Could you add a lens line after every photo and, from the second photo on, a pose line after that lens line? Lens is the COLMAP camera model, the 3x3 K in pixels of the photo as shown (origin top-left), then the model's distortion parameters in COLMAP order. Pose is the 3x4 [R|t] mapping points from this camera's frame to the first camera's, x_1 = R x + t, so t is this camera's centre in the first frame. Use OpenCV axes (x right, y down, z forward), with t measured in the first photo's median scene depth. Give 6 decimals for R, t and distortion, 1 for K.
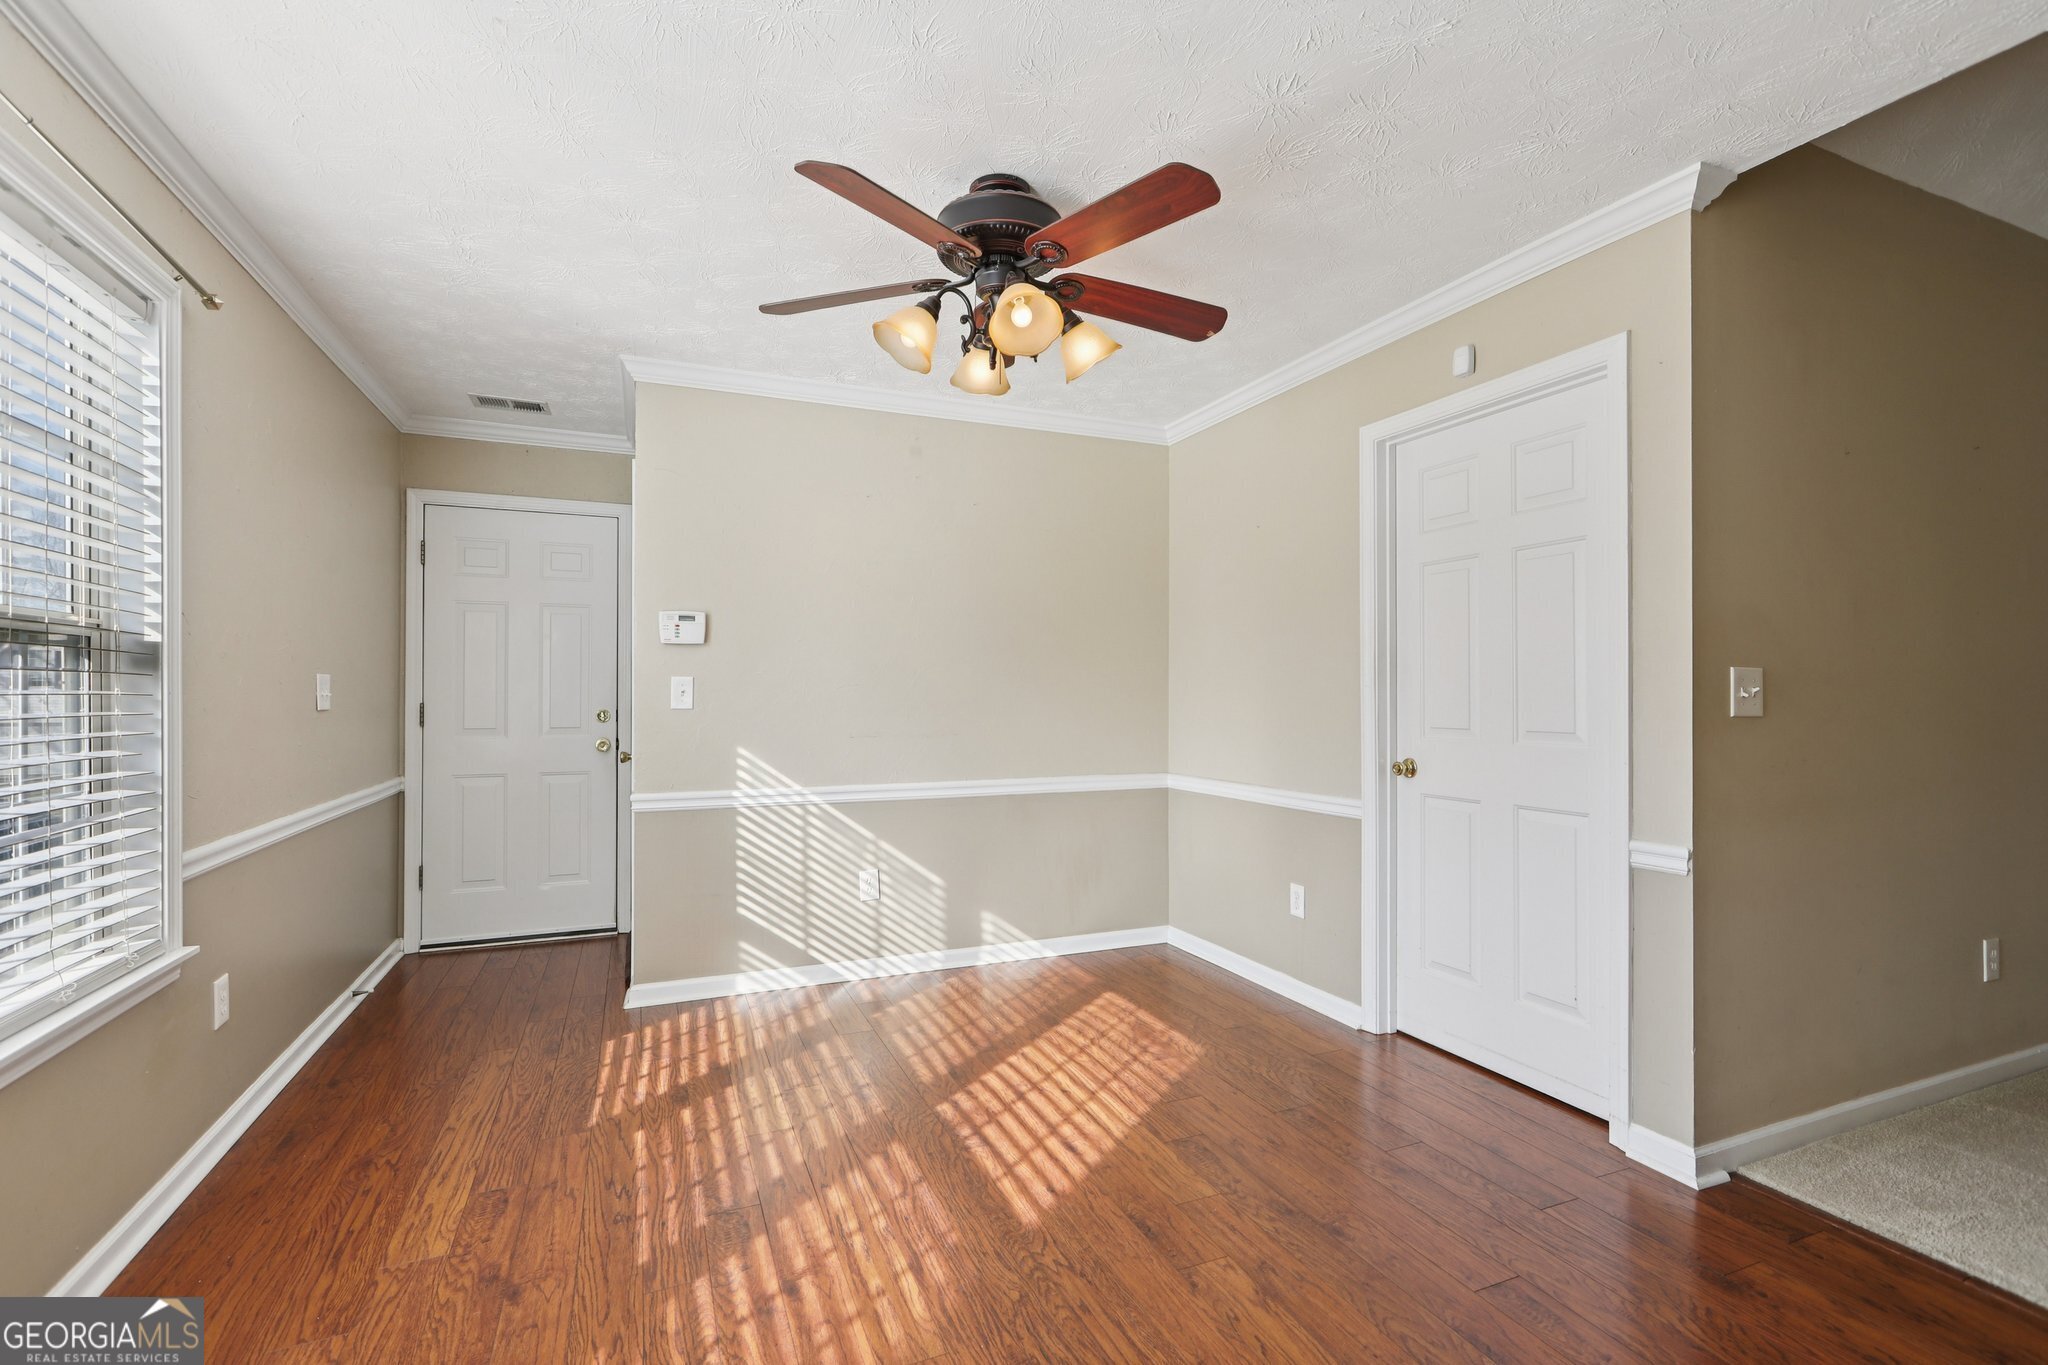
lens RADIAL K [[915.0, 0, 1024.0], [0, 915.0, 682.5], [0, 0, 1]] dist [-0.001394, 0.000076]
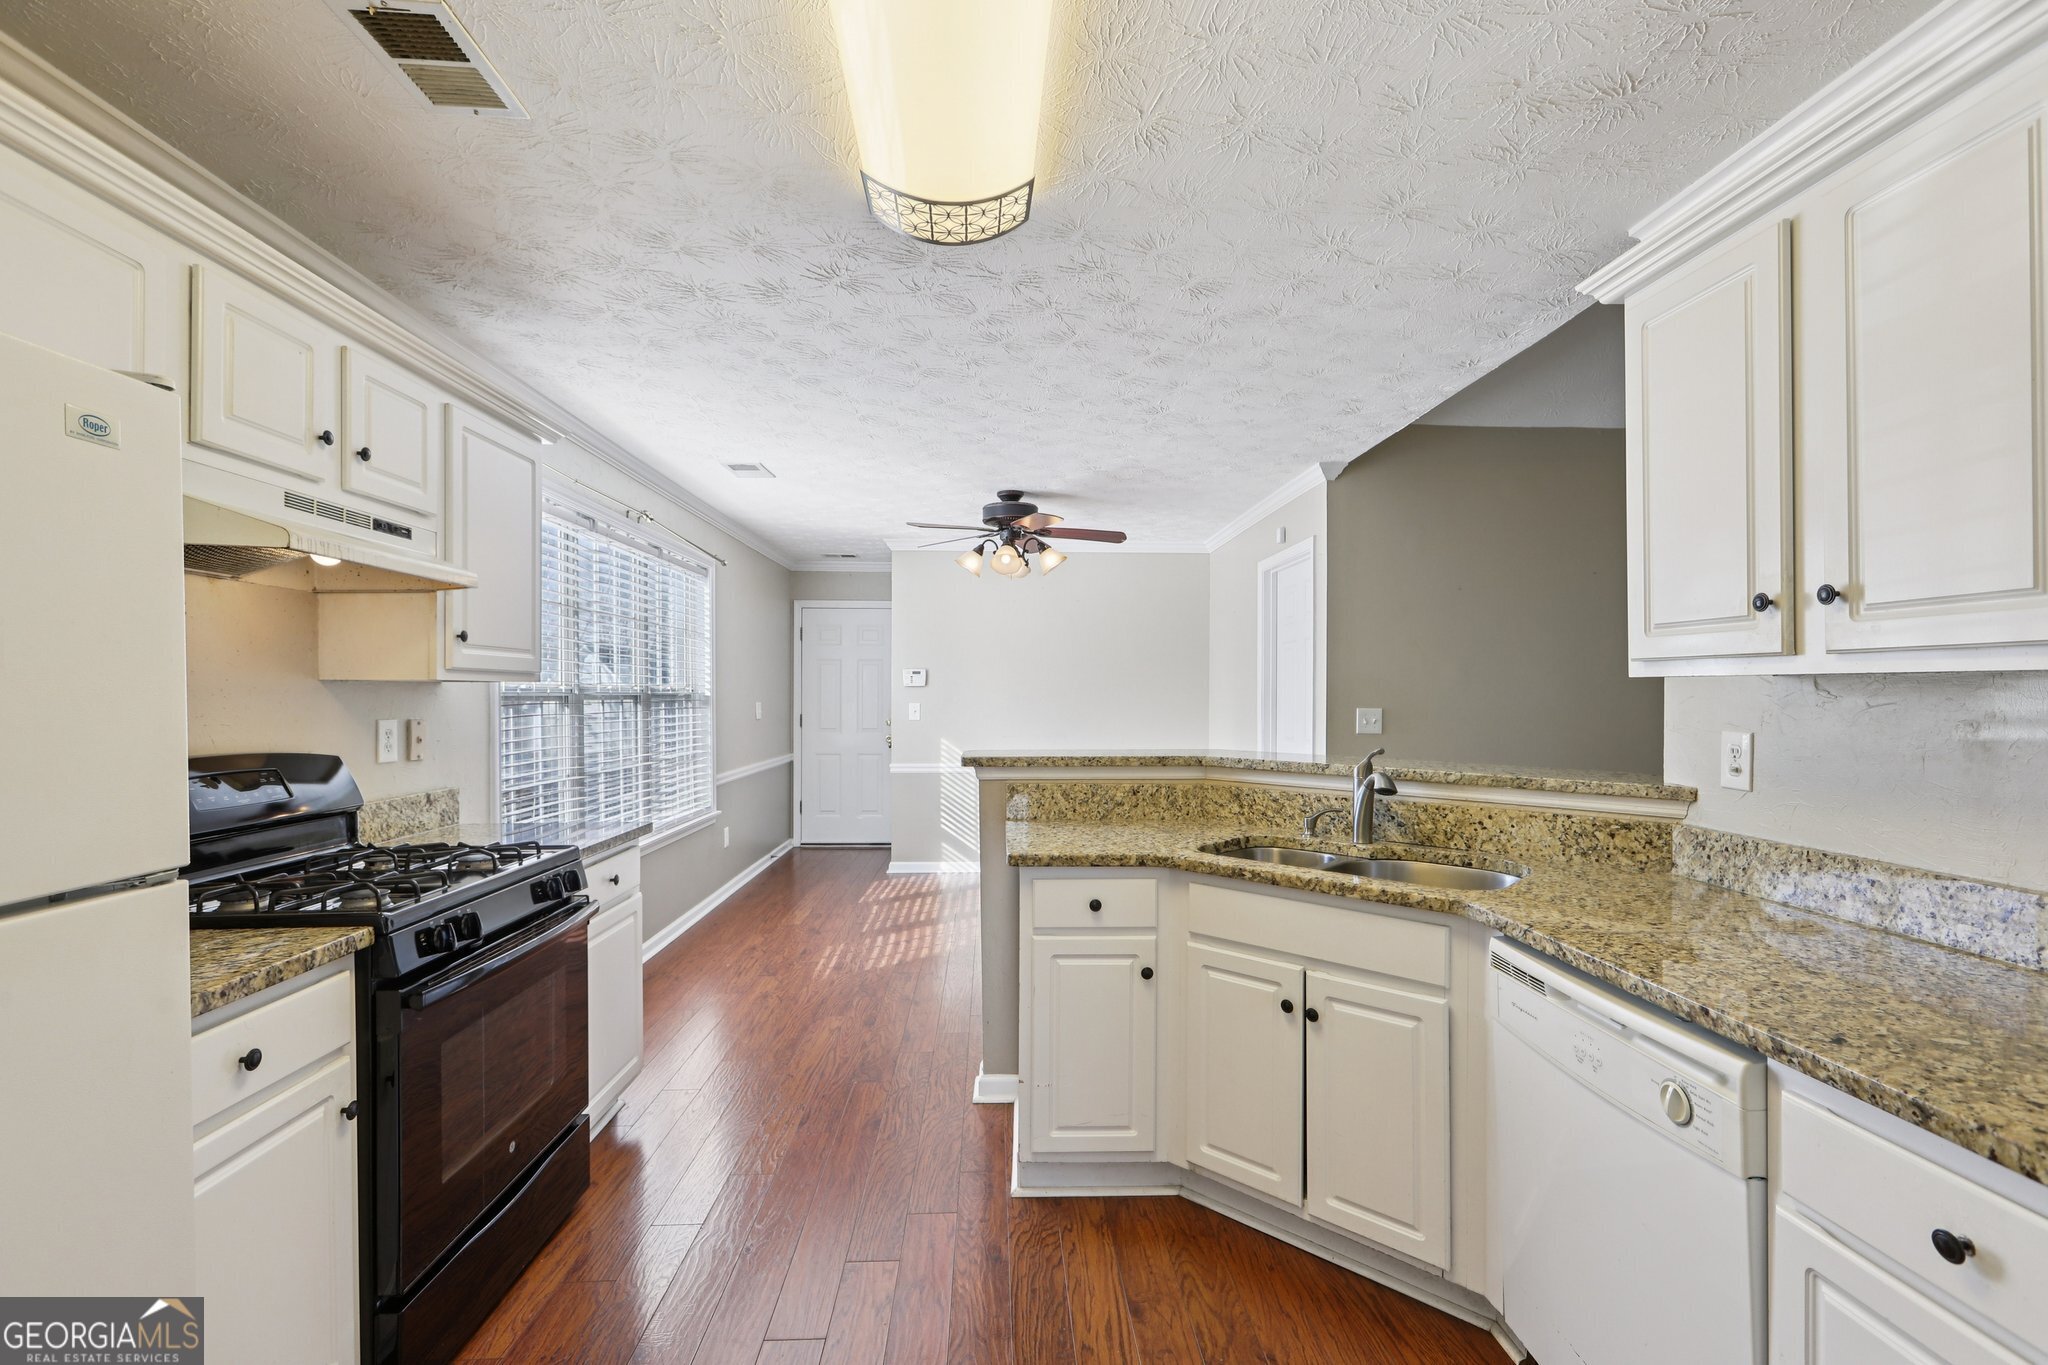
lens RADIAL K [[906.5, 0, 1024.2], [0, 906.5, 690.1], [0, 0, 1]] dist [0.001118, 0.000367]
pose [[0.936035, -0.000355, -0.351906, 0.699750], [0.002087, 0.999988, 0.004540, -0.057946], [0.351900, -0.004984, 0.936024, -0.955544]]
